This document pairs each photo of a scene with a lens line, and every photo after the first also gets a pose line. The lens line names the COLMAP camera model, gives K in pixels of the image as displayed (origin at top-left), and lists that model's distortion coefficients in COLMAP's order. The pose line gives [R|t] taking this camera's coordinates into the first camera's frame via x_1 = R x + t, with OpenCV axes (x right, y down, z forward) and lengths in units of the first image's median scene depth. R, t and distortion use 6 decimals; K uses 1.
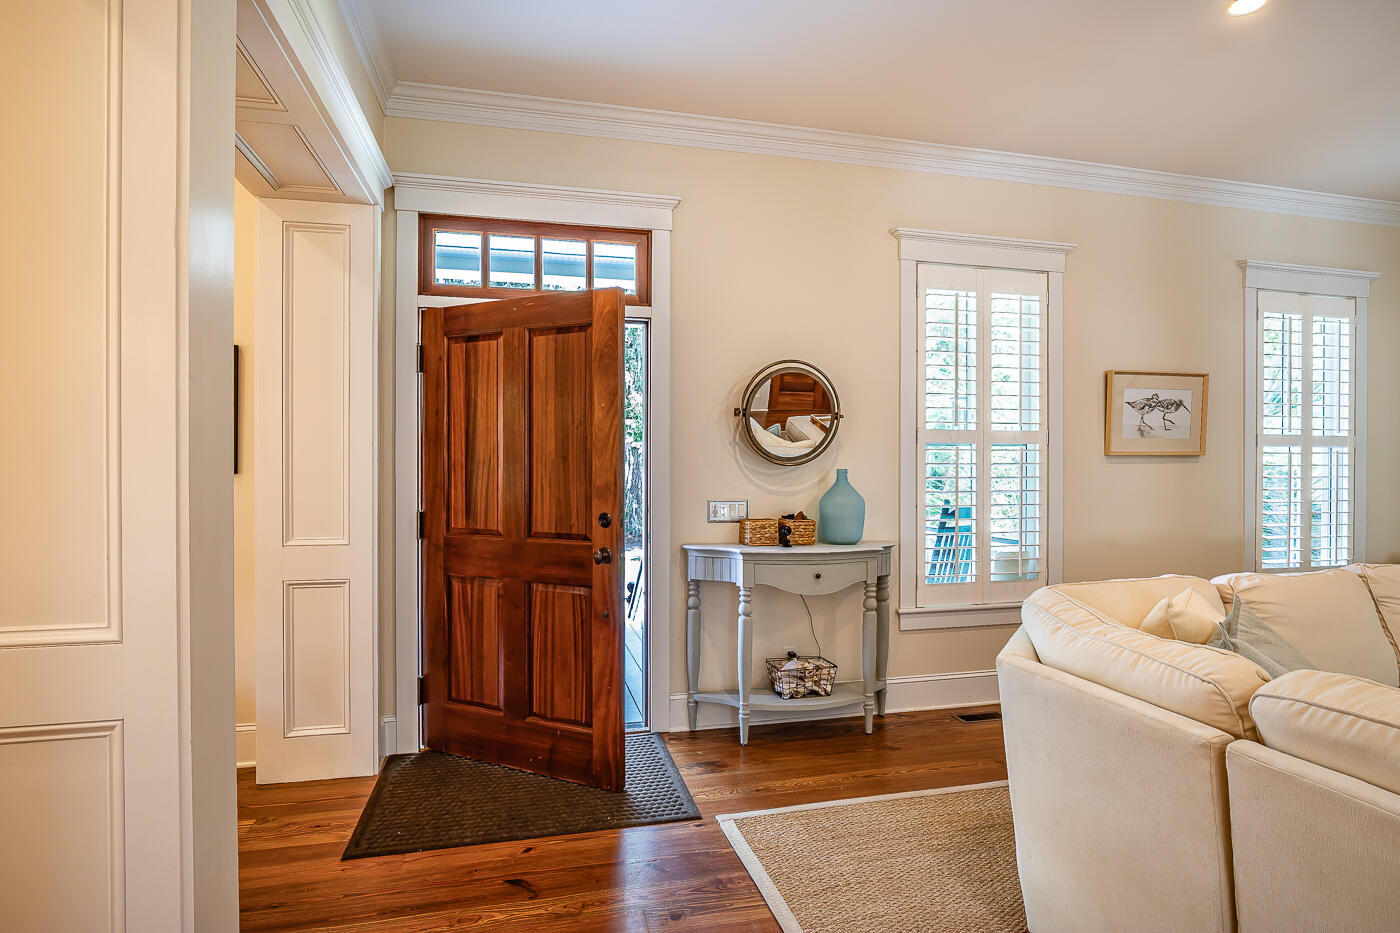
lens RADIAL K [[996.3, 0, 708.1], [0, 996.3, 471.9], [0, 0, 1]] dist [-0.011833, -0.002306]
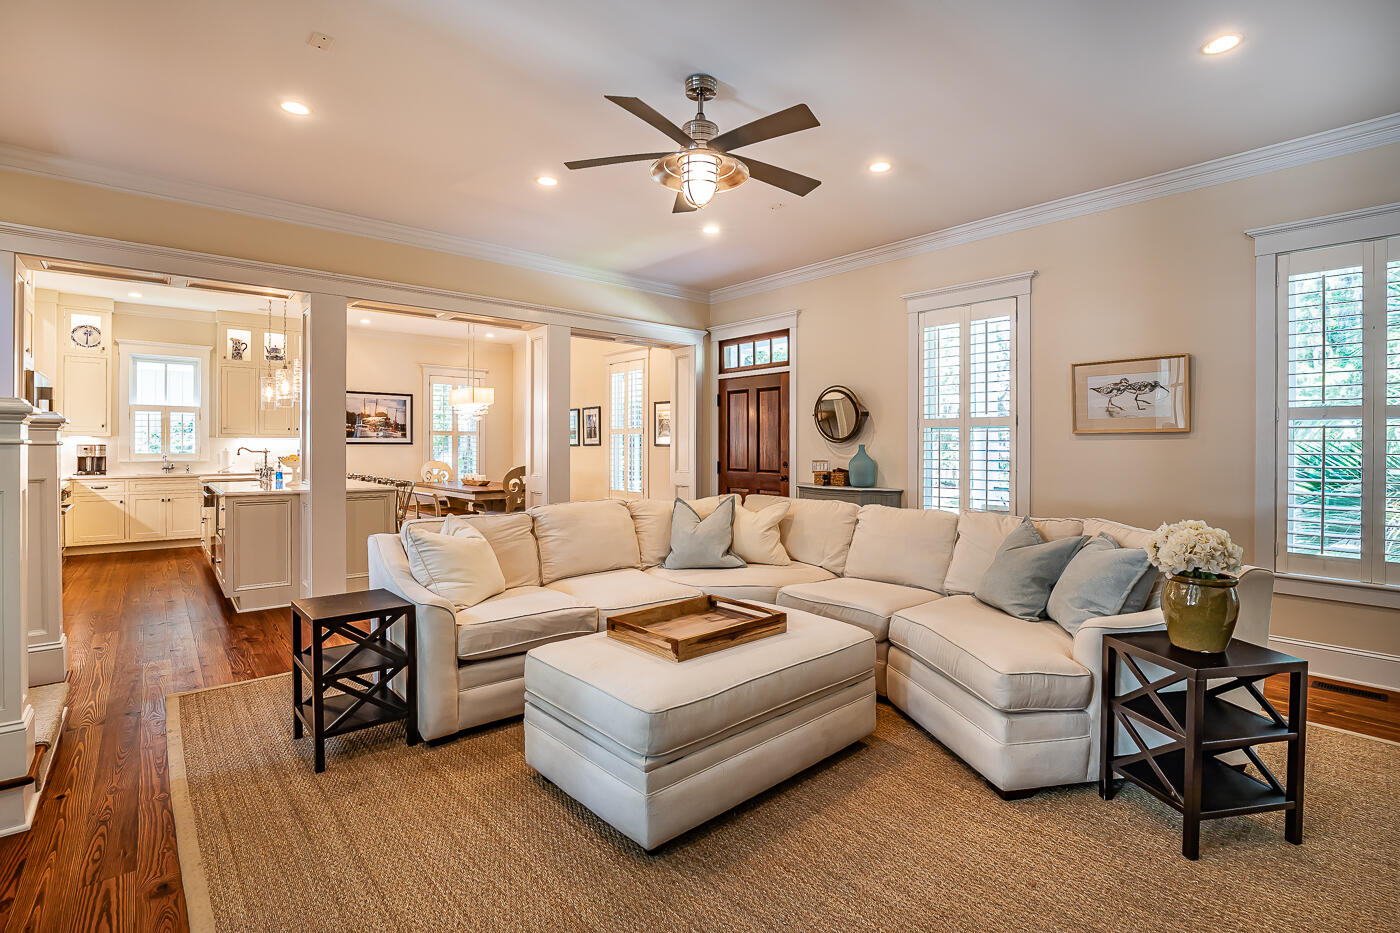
lens RADIAL K [[646.6, 0, 726.8], [0, 646.6, 446.1], [0, 0, 1]] dist [-0.036111, 0.002100]
pose [[0.399253, 0.001856, -0.916839, 0.938608], [-0.005065, 0.999987, -0.000181, 0.001150], [0.916827, 0.004716, 0.399257, 0.294656]]
